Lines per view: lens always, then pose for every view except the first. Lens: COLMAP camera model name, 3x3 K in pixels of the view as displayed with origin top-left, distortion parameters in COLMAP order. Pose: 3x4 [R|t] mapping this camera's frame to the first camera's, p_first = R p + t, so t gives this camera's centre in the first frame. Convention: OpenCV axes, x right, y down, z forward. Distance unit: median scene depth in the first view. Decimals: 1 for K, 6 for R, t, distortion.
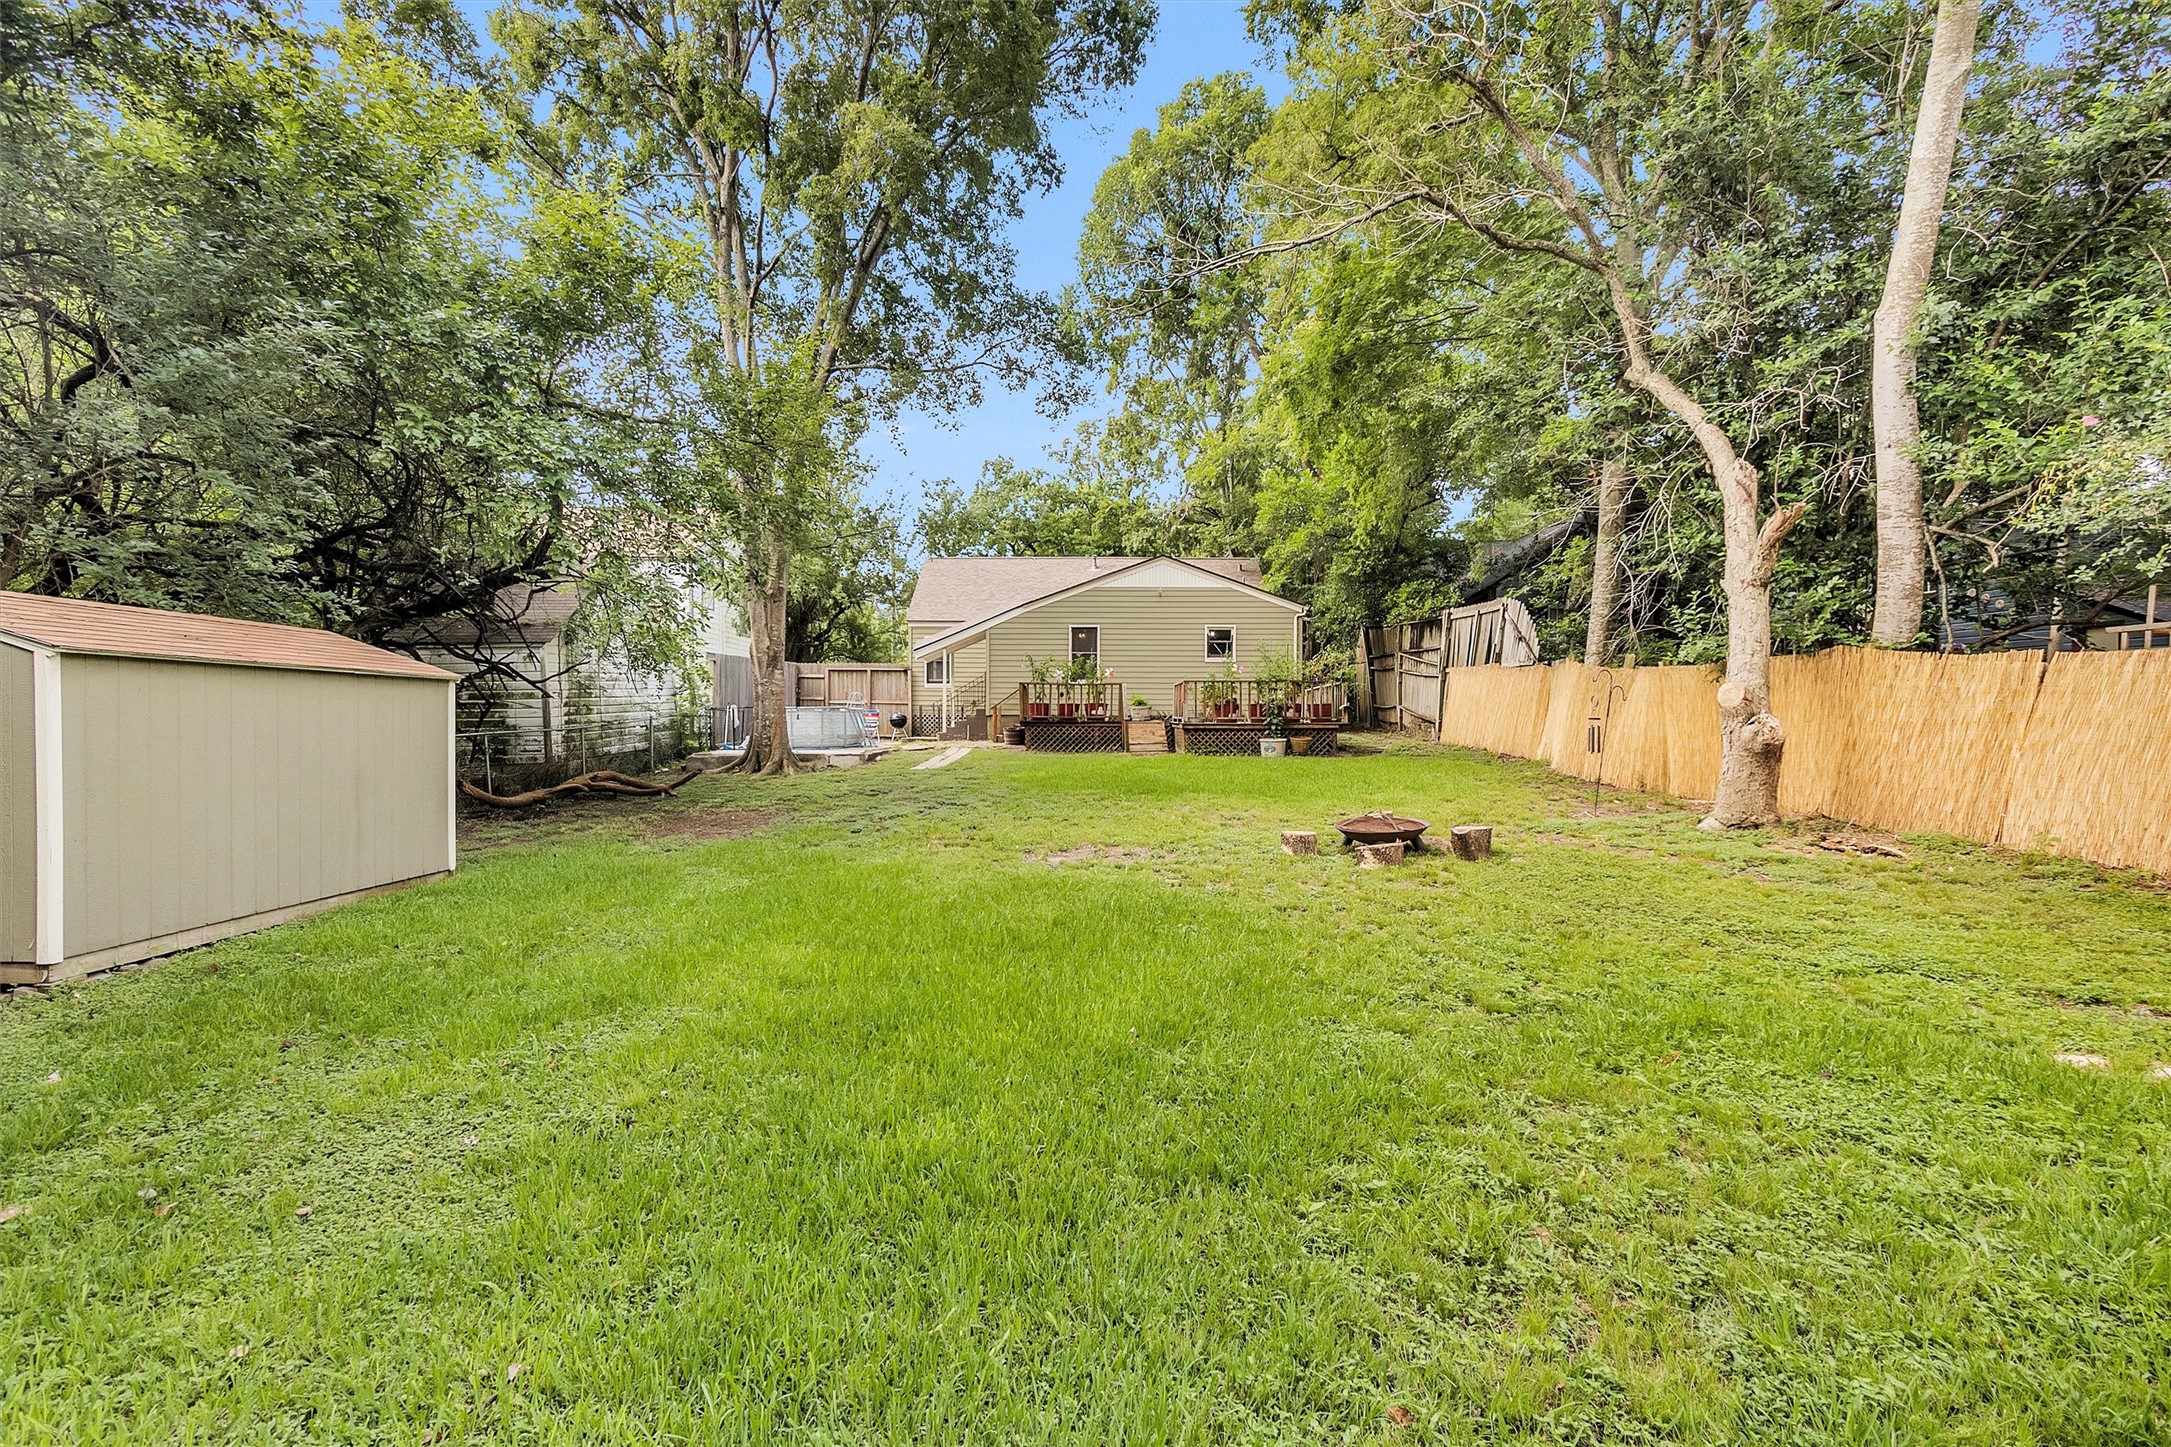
lens RADIAL K [[1023.3, 0, 1091.3], [0, 1023.3, 720.7], [0, 0, 1]] dist [-0.005110, 0.003509]
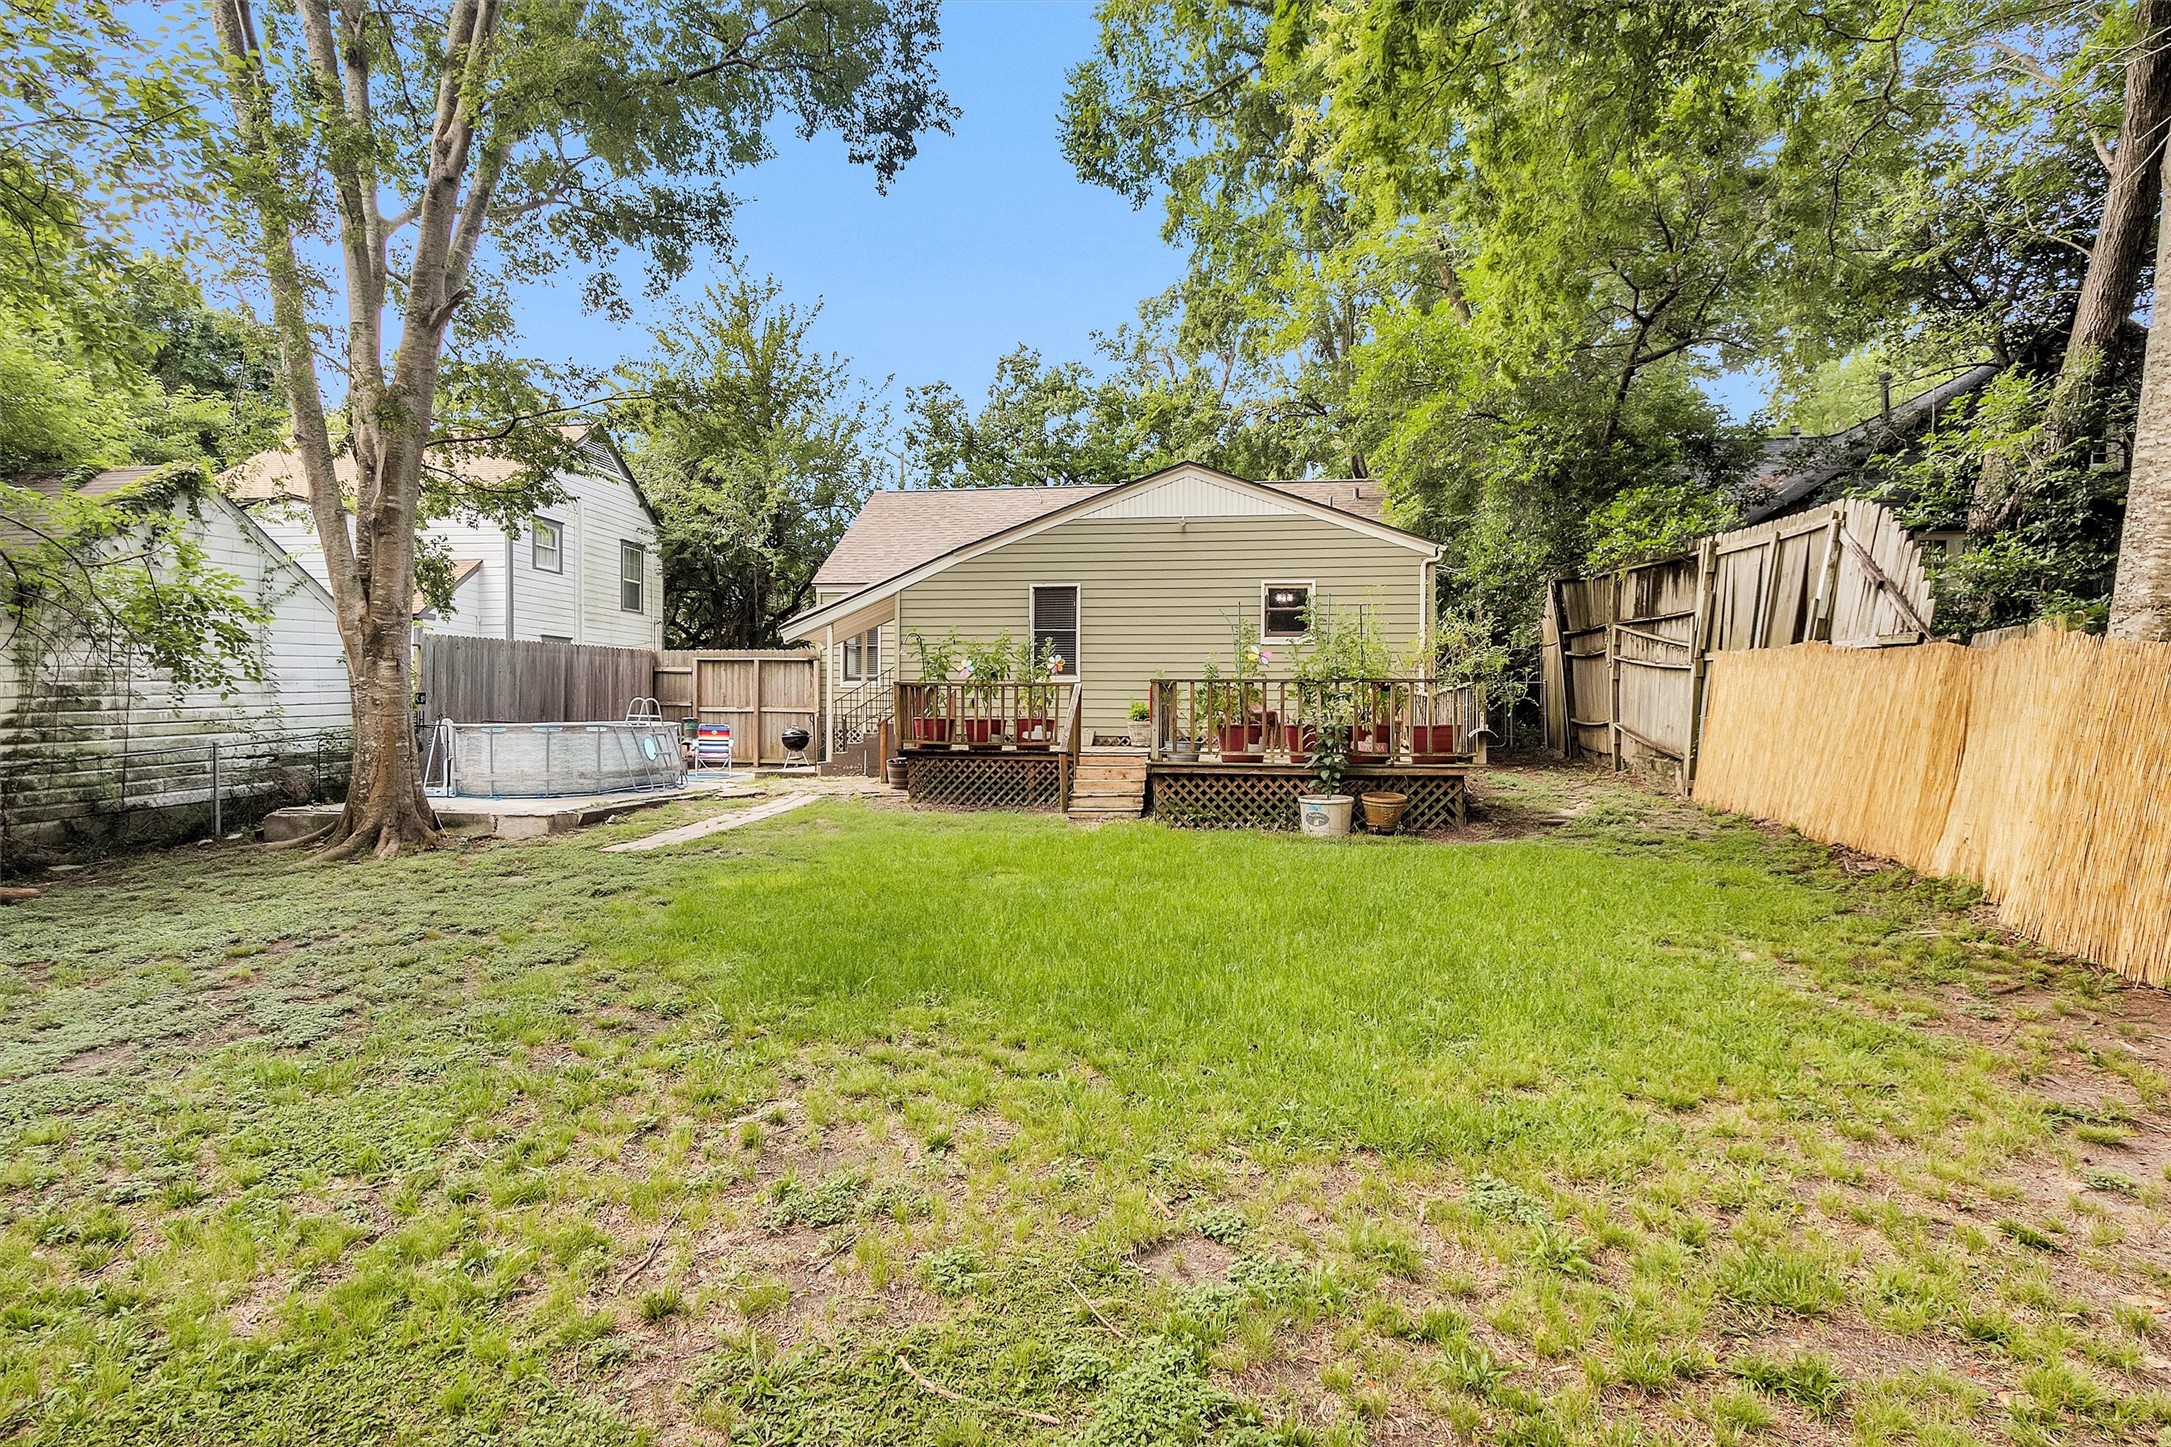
lens RADIAL K [[1190.4, 0, 1069.0], [0, 1190.4, 725.4], [0, 0, 1]] dist [-0.003290, -0.000079]
pose [[0.986634, 0.004943, -0.162879, 0.123422], [-0.003865, 0.999968, 0.006935, -0.017011], [0.162908, -0.006213, 0.986622, 0.344645]]
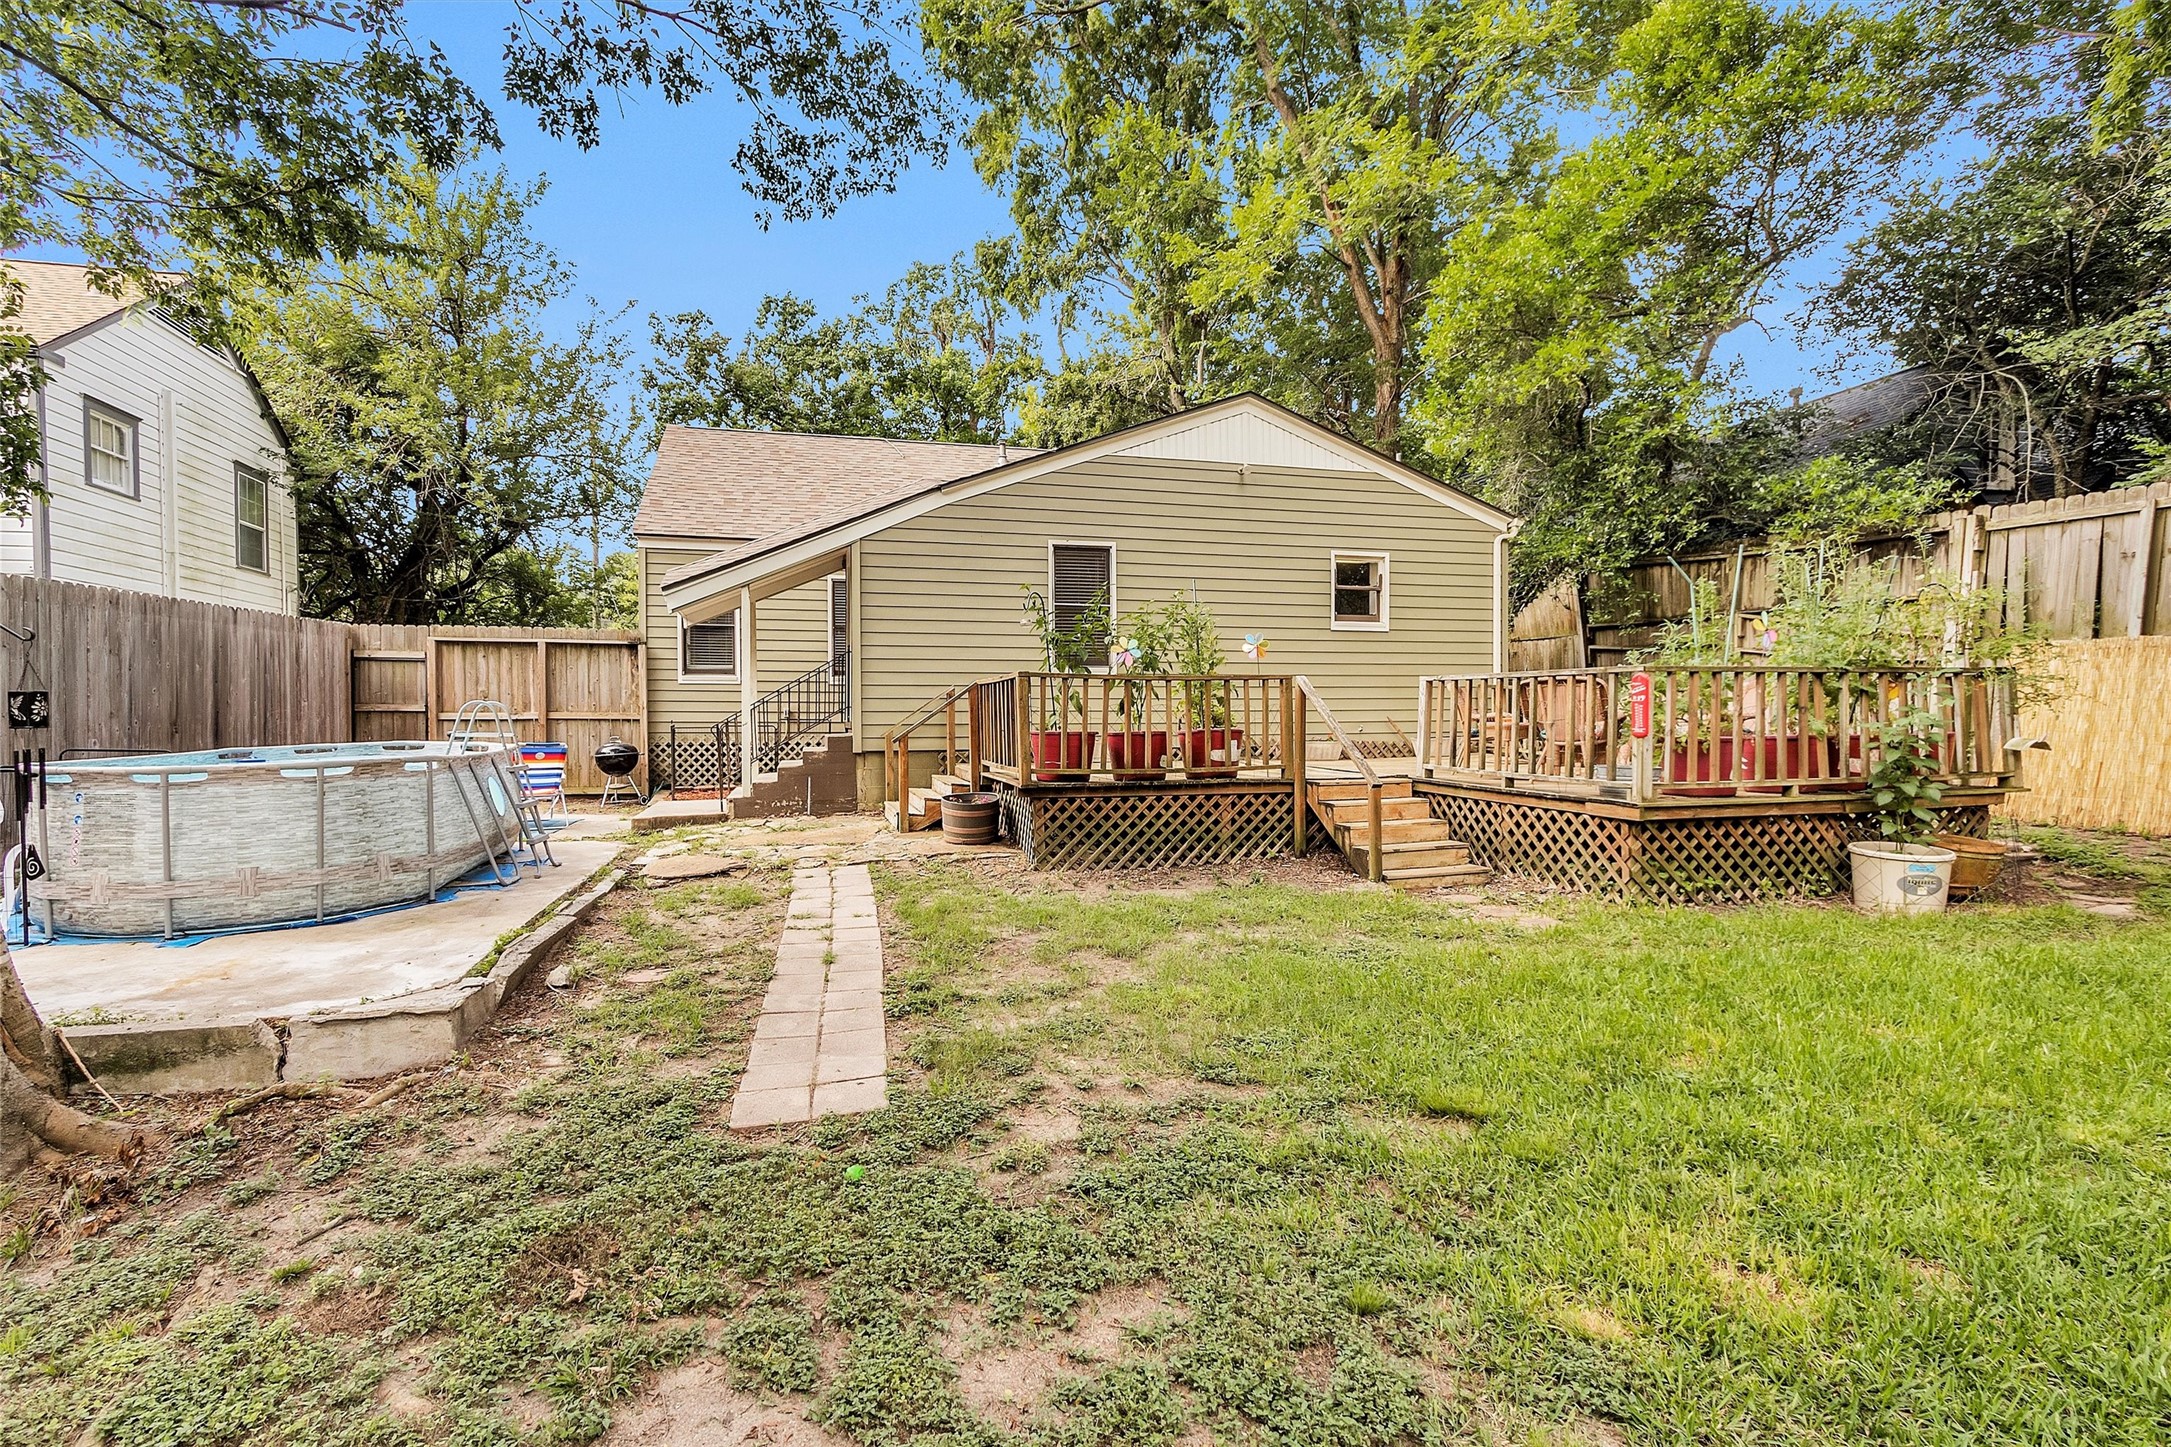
lens RADIAL K [[1023.3, 0, 1093.2], [0, 1023.3, 716.2], [0, 0, 1]] dist [-0.005110, 0.003509]
pose [[0.964930, -0.007457, 0.262402, -0.126782], [0.006447, 0.999968, 0.004710, -0.022570], [-0.262429, -0.002853, 0.964947, 0.625389]]
